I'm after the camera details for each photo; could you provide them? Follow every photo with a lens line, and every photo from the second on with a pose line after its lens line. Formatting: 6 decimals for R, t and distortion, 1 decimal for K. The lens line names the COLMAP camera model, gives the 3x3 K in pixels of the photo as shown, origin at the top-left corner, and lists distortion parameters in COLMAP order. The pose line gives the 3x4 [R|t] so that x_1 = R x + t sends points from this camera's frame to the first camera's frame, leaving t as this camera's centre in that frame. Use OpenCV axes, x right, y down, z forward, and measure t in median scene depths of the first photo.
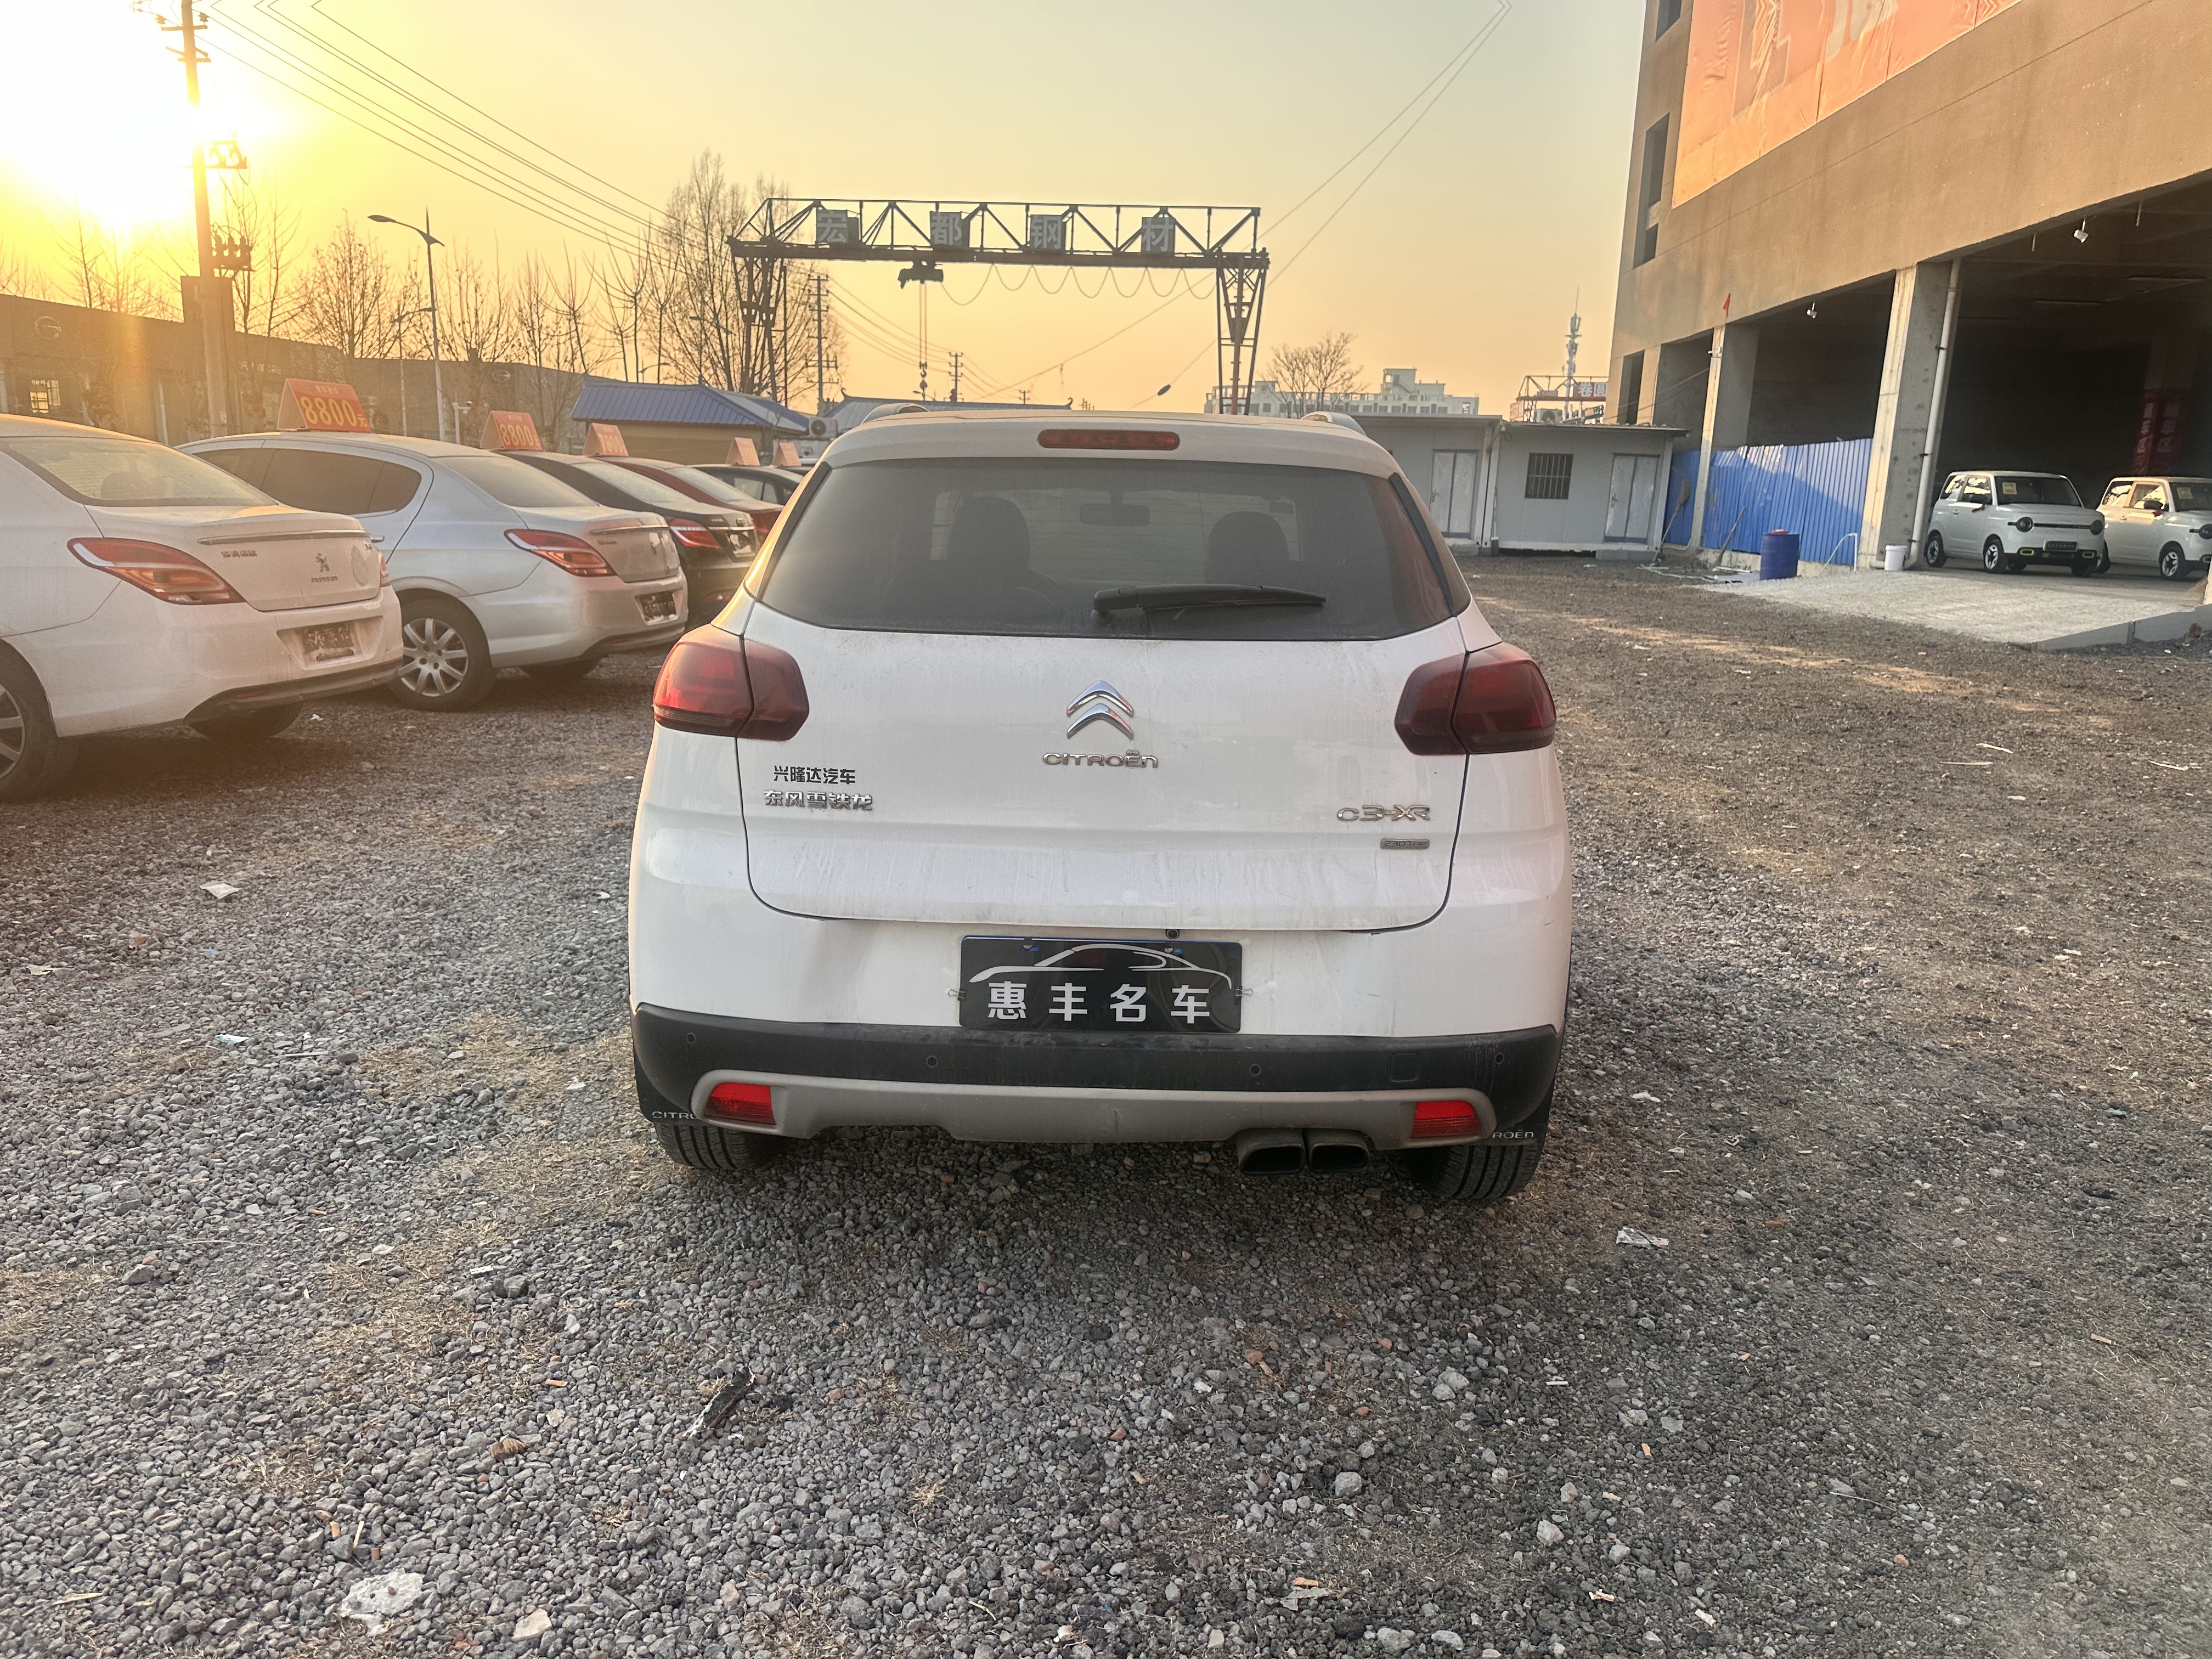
lens RADIAL K [[1547.0, 0, 1106.0], [0, 1547.0, 829.5], [0, 0, 1]] dist [0.062371, -0.067246]
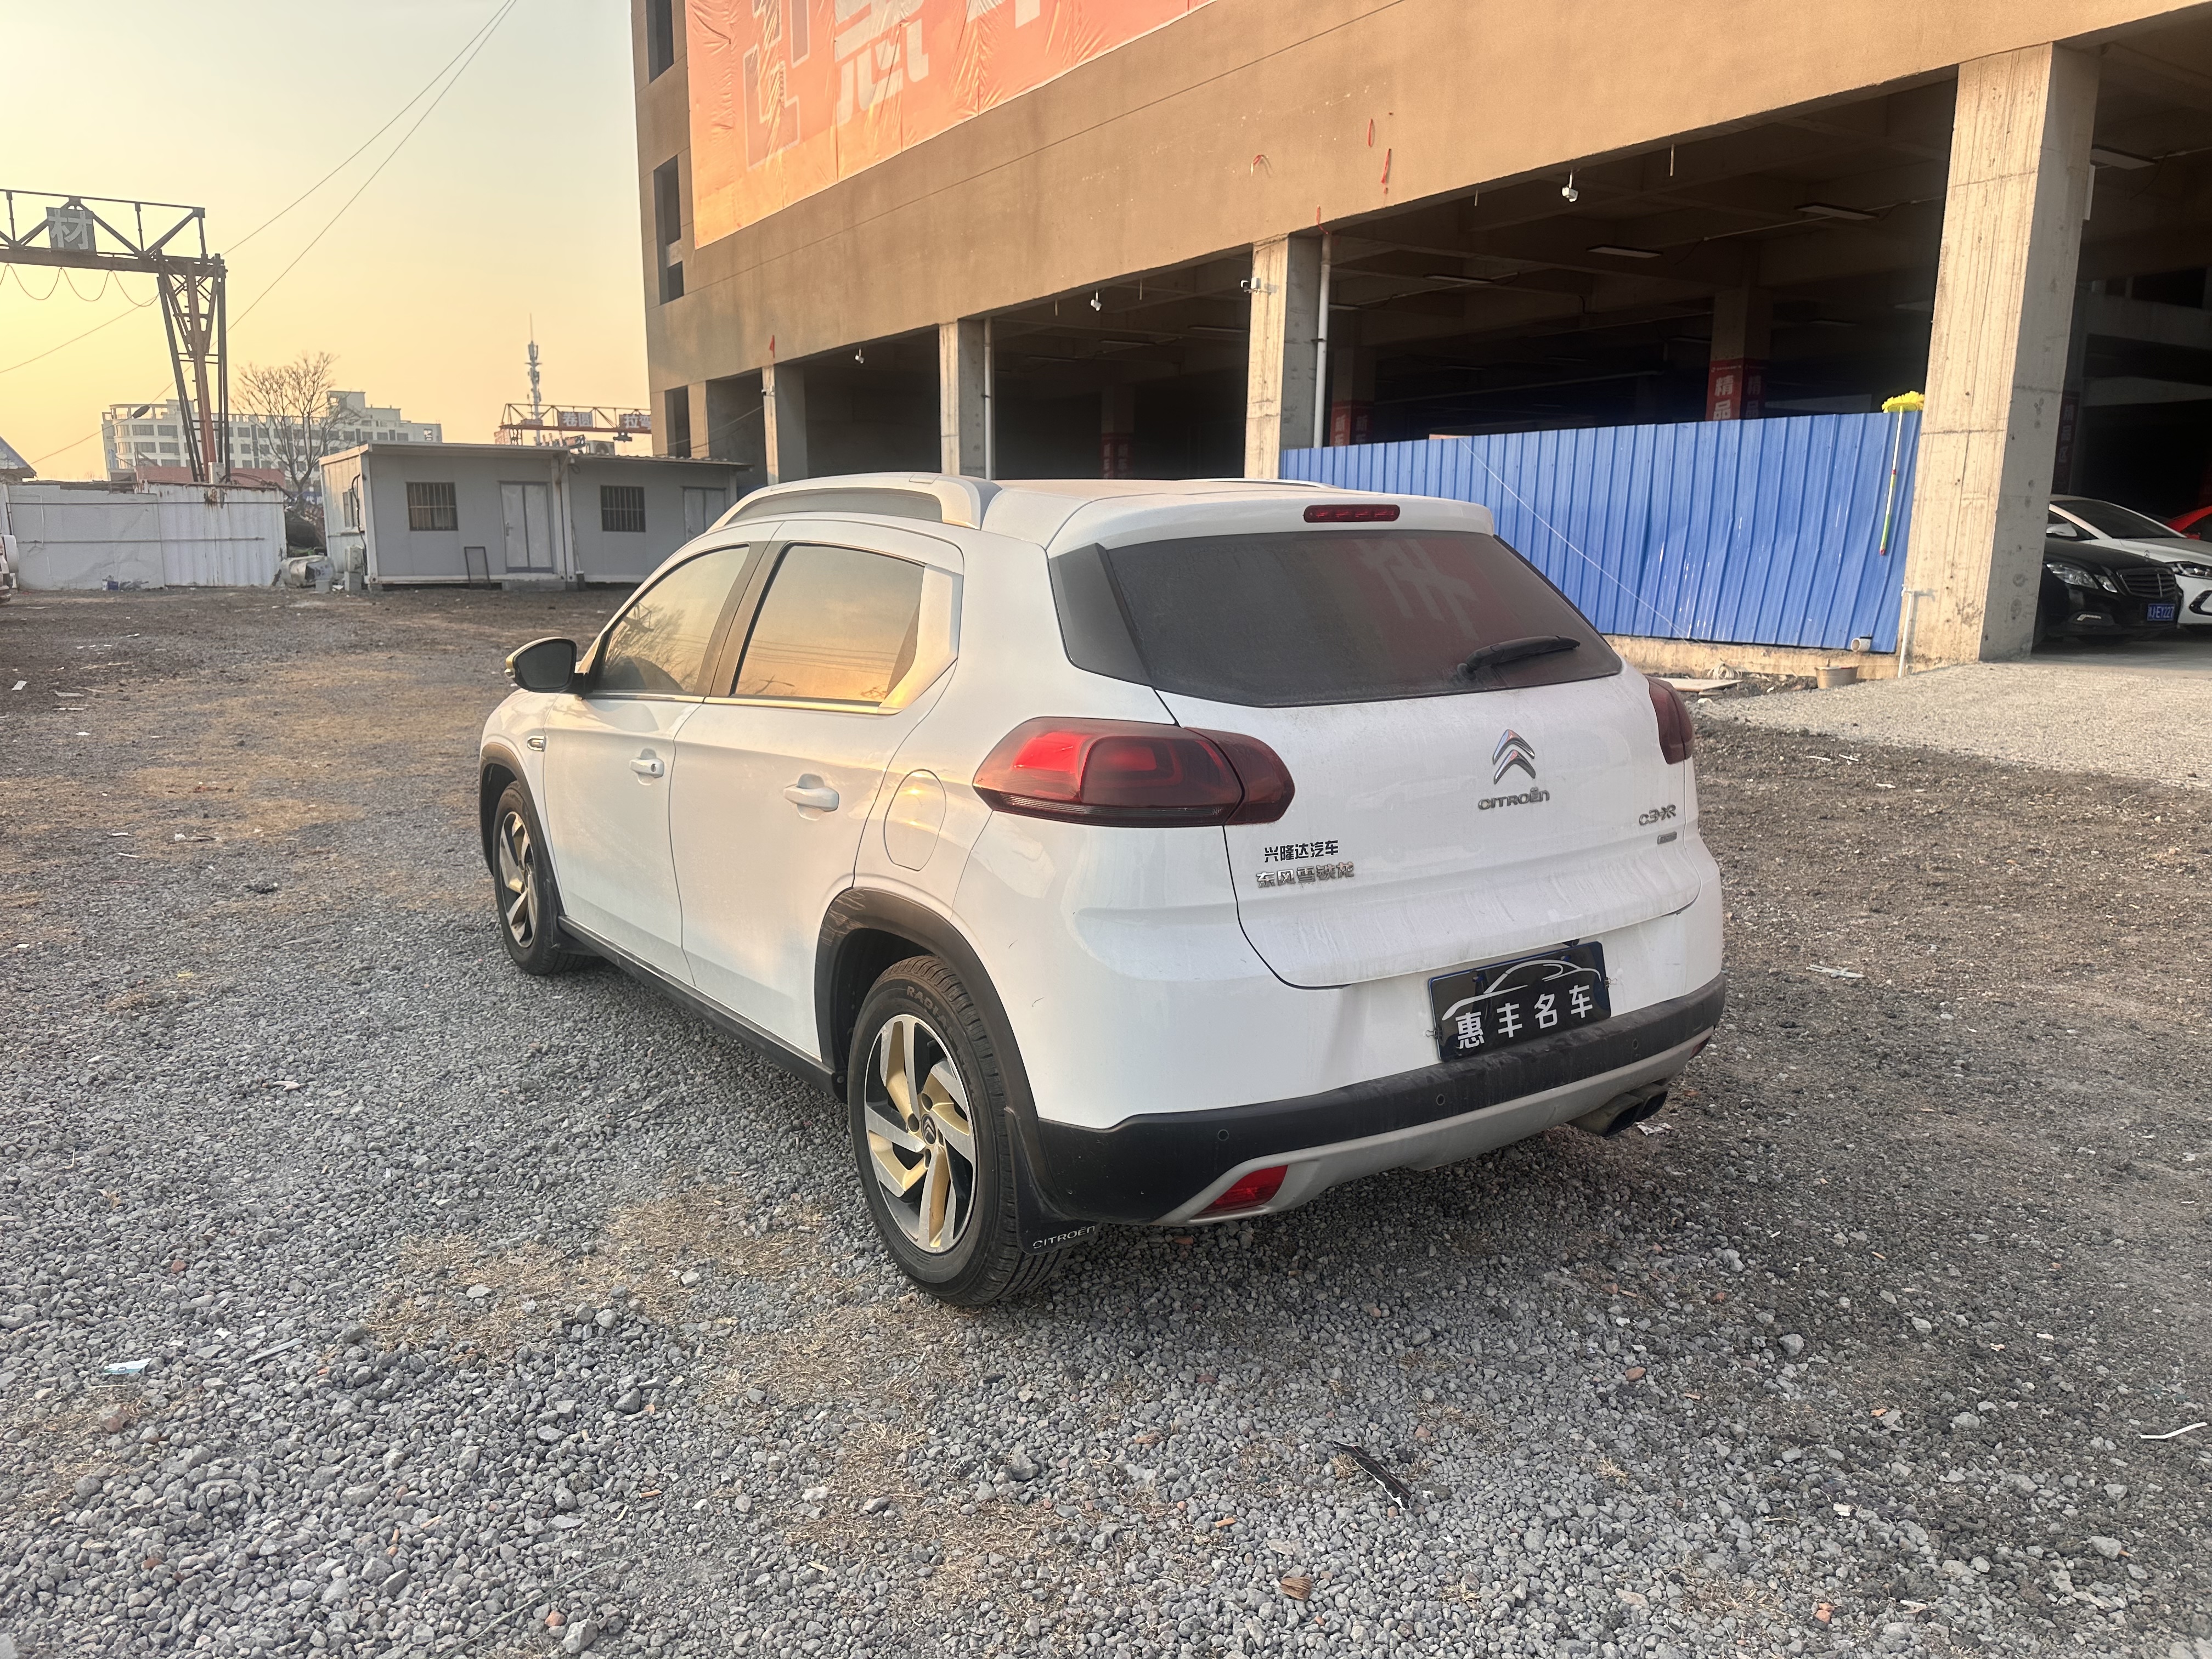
lens RADIAL K [[1534.8, 0, 1106.4], [0, 1534.8, 878.3], [0, 0, 1]] dist [0.039554, -0.044331]
pose [[0.818450, -0.151933, 0.554127, -0.537189], [0.144232, 0.987853, 0.057822, -0.059205], [-0.556181, 0.032598, 0.830422, 0.152893]]
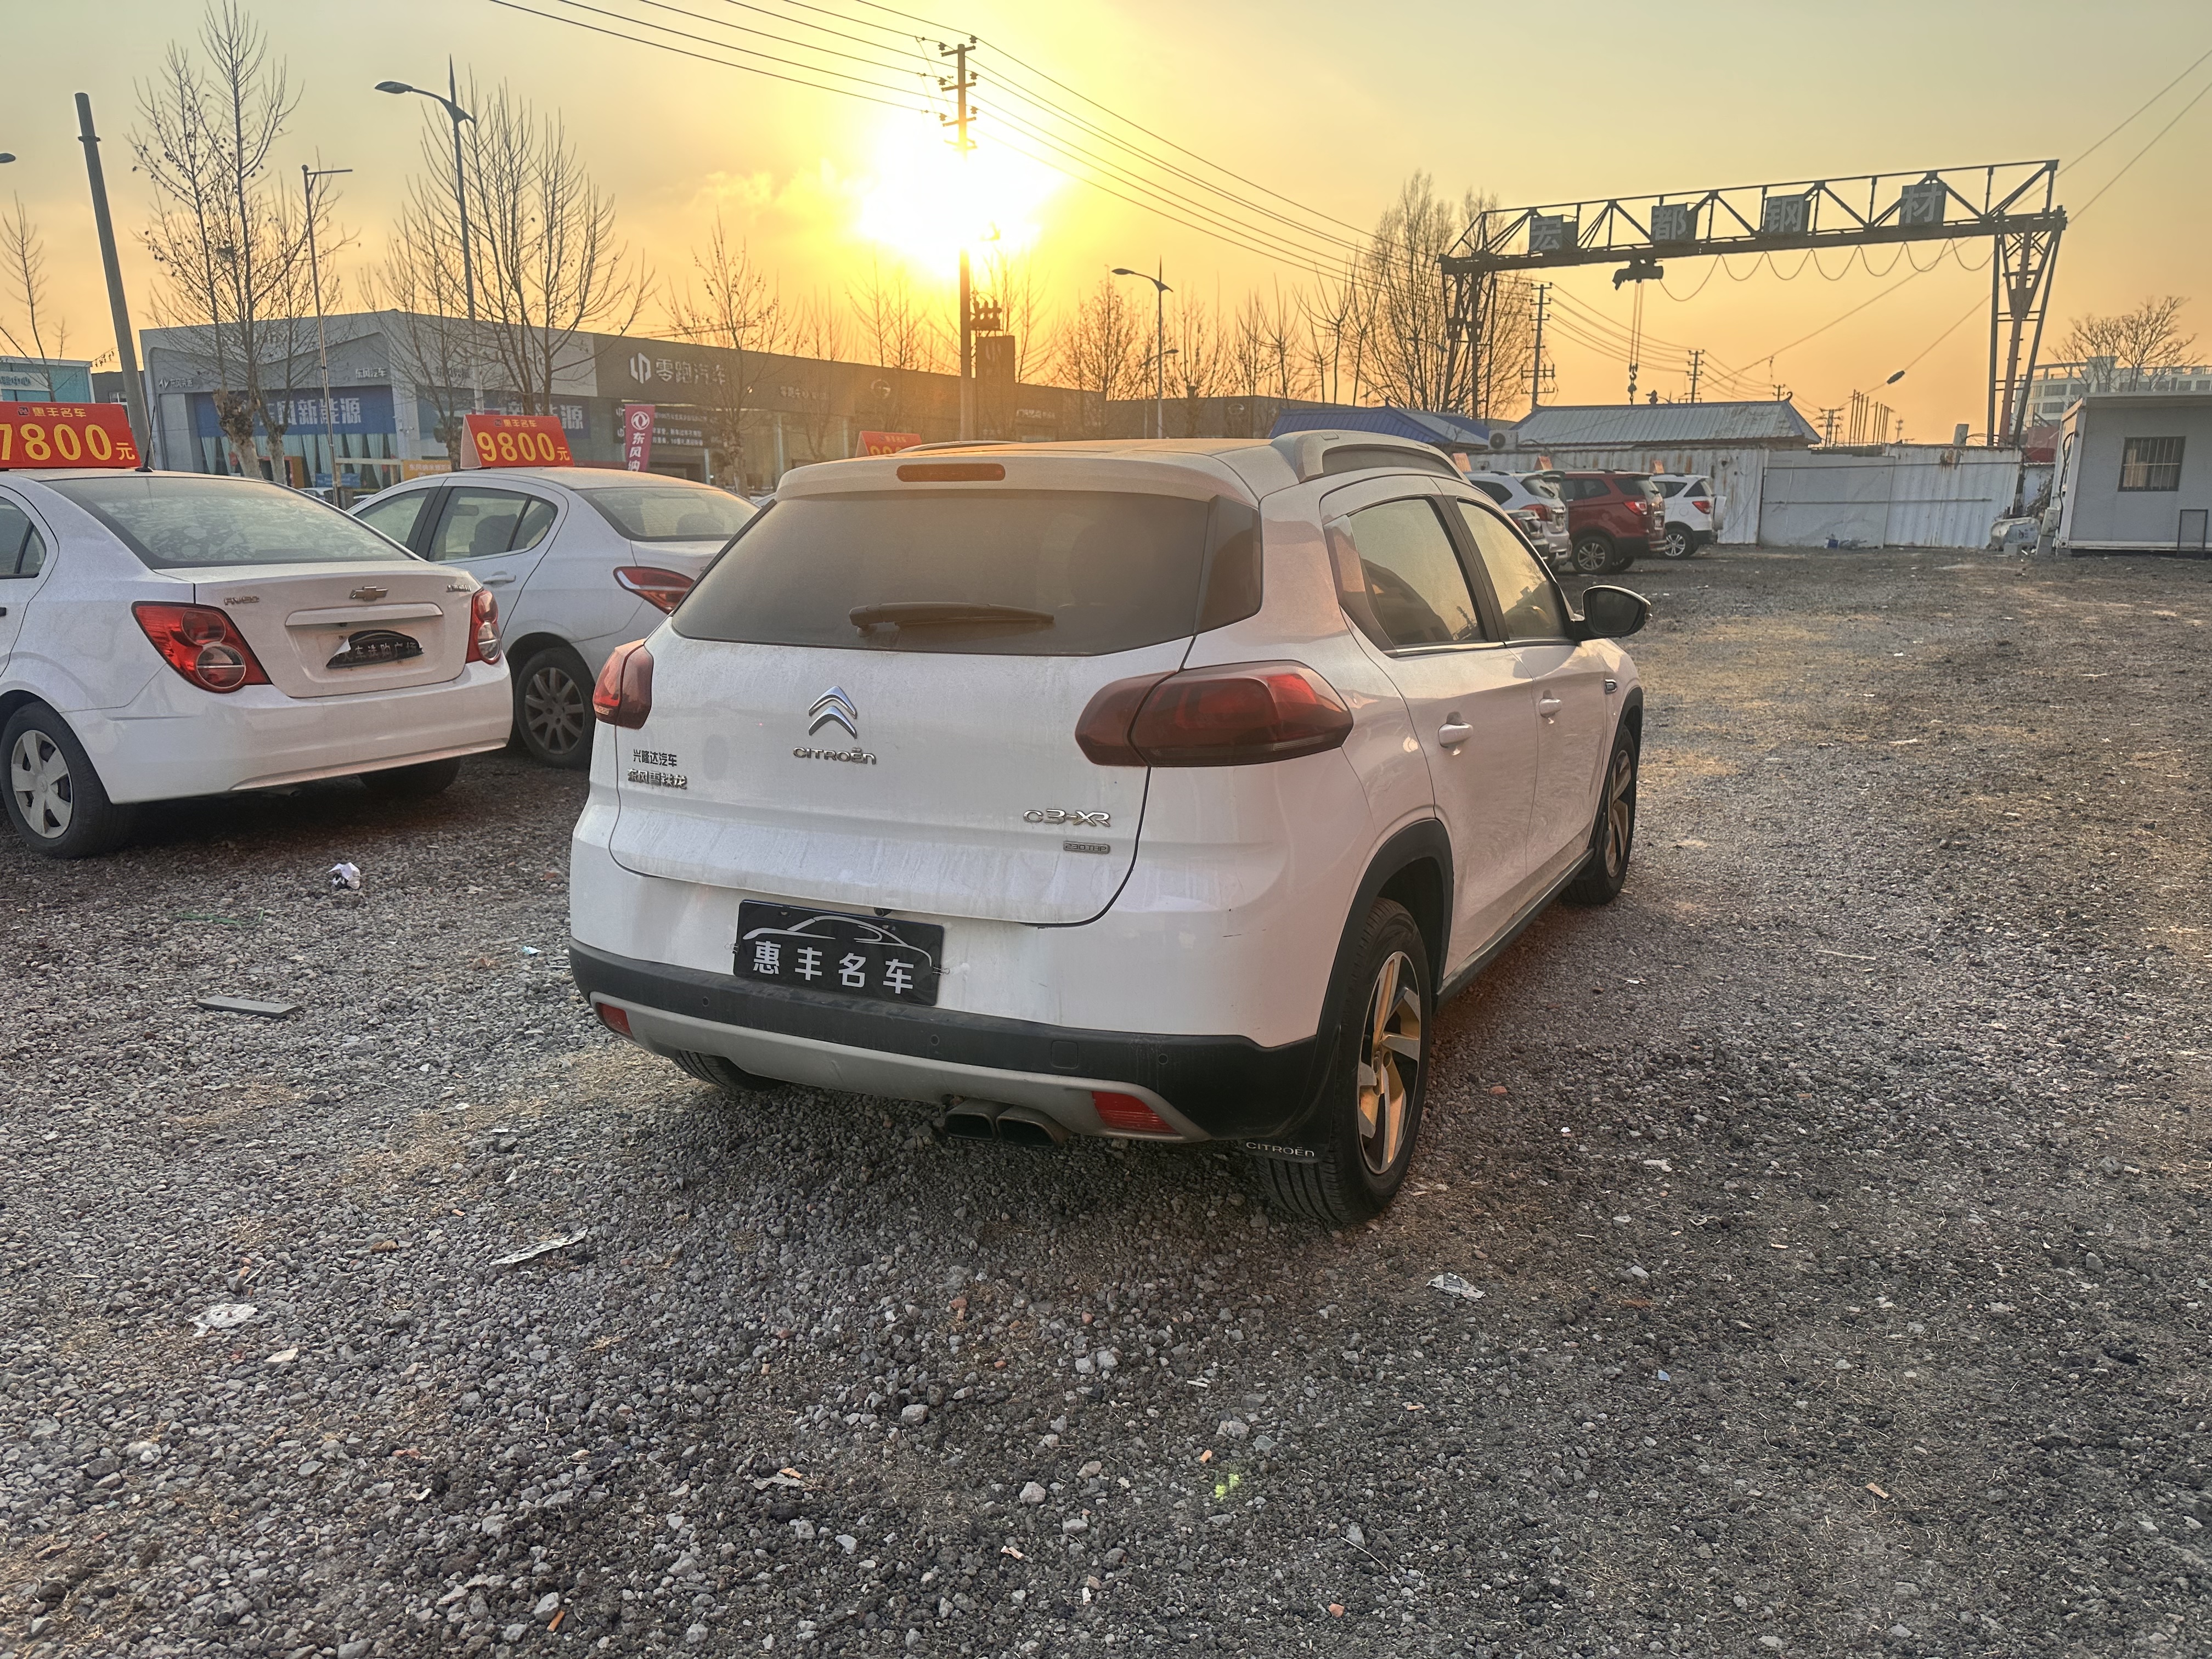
lens RADIAL K [[1554.8, 0, 1088.9], [0, 1554.8, 839.6], [0, 0, 1]] dist [0.046924, -0.050287]
pose [[0.898575, 0.066870, -0.433696, 0.416026], [-0.068681, 0.997572, 0.011512, -0.005529], [0.433413, 0.019442, 0.900986, 0.025714]]
